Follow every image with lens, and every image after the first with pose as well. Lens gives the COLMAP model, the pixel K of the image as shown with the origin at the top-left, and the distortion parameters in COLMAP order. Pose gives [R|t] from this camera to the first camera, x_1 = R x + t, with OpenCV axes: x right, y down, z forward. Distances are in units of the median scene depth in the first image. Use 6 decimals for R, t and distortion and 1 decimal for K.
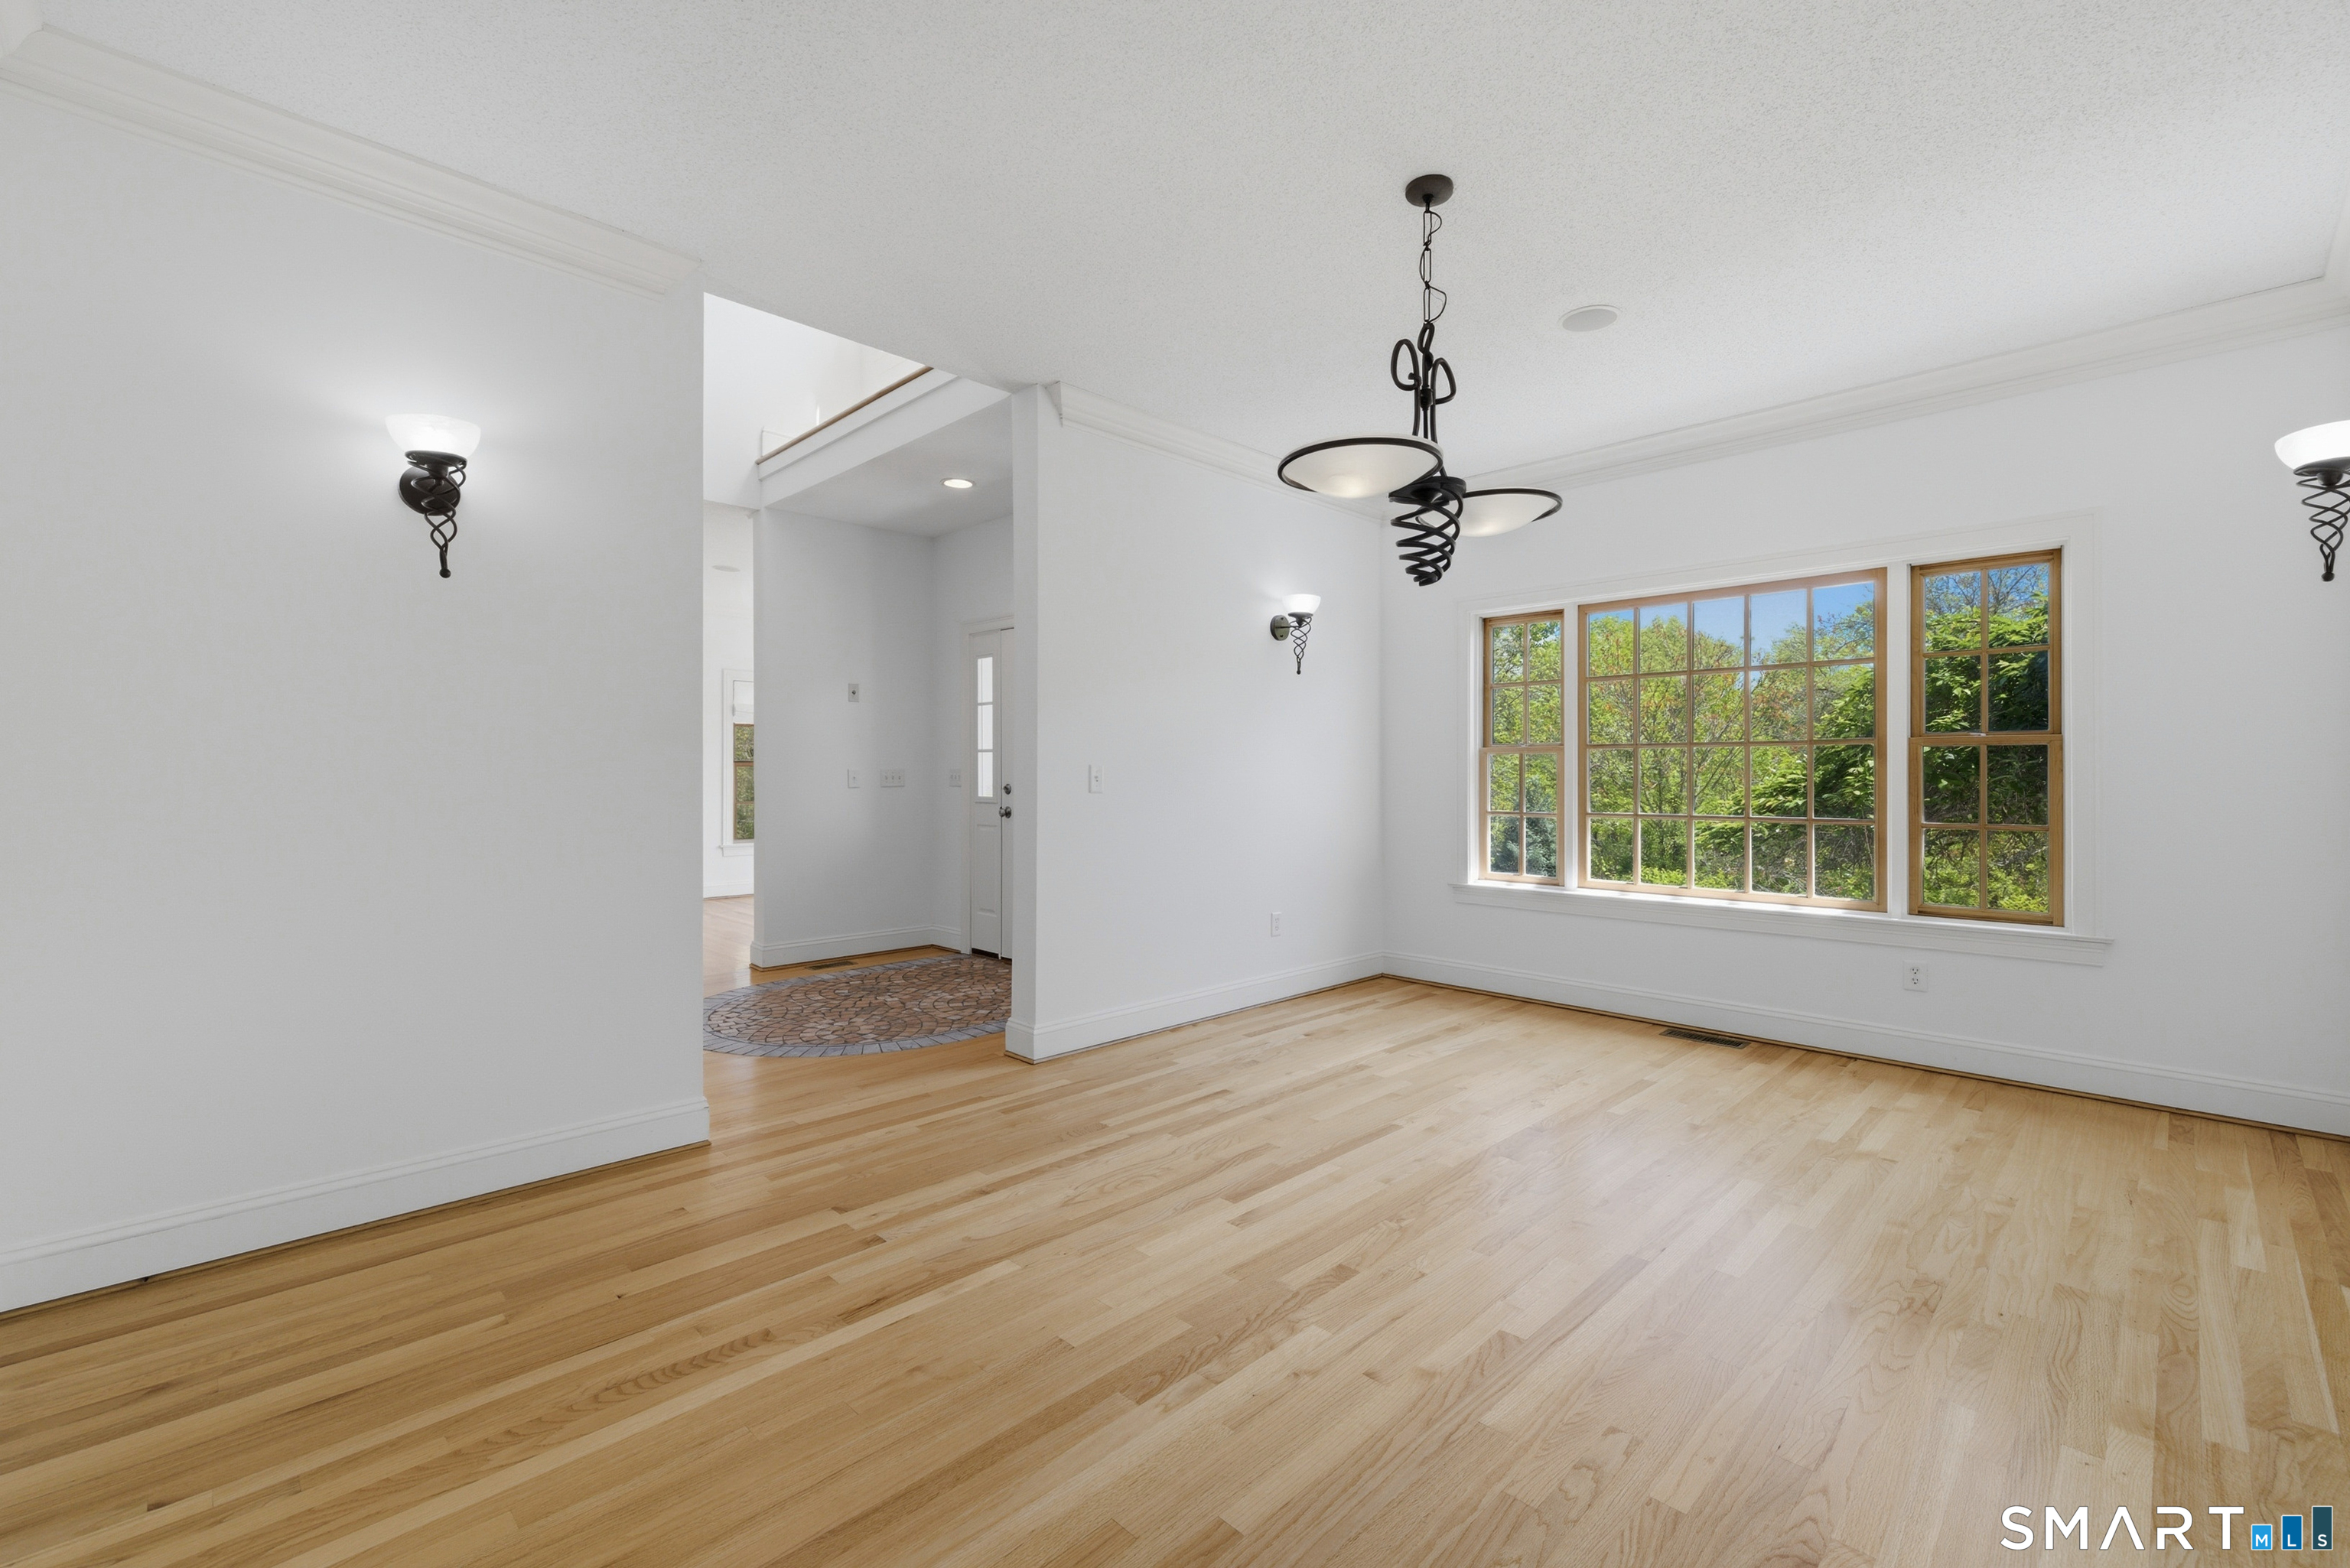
lens RADIAL K [[993.8, 0, 1177.6], [0, 993.8, 774.4], [0, 0, 1]] dist [0.004931, -0.000130]
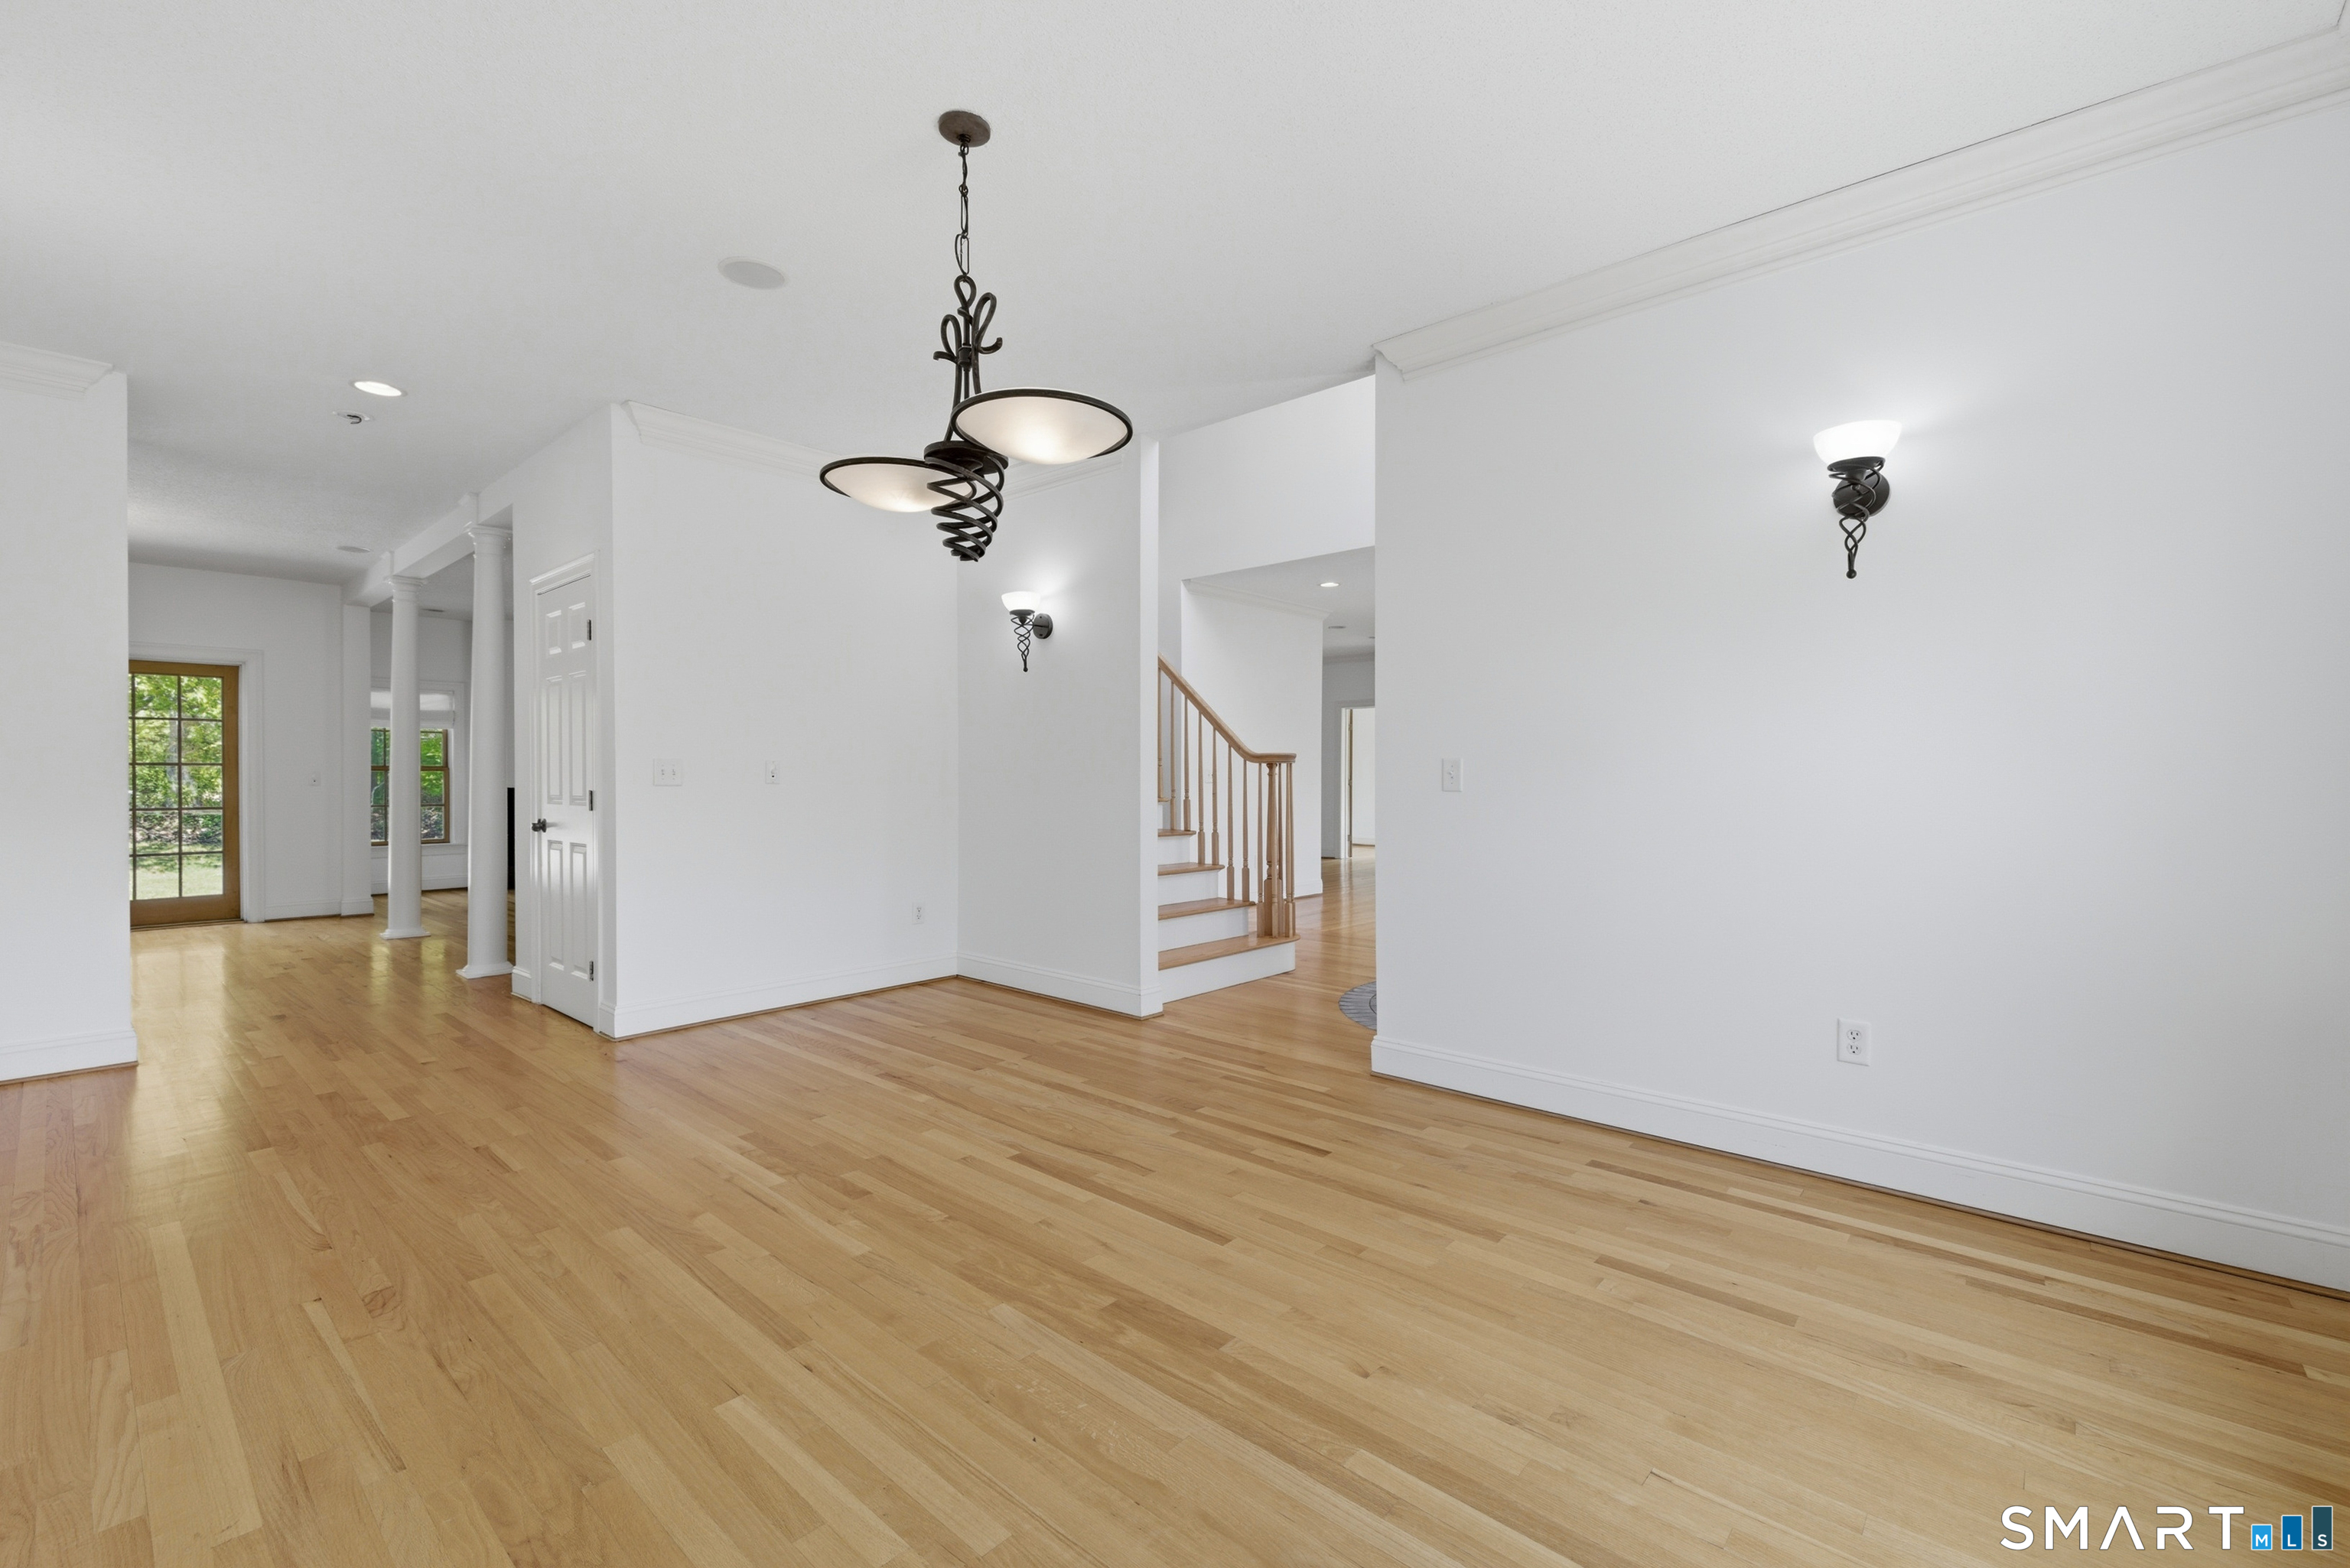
lens RADIAL K [[993.8, 0, 1180.6], [0, 993.8, 779.8], [0, 0, 1]] dist [0.004931, -0.000130]
pose [[0.064841, 0.008341, -0.997861, 1.024064], [0.000892, 0.999964, 0.008416, 0.003408], [0.997895, -0.001436, 0.064831, 0.986041]]
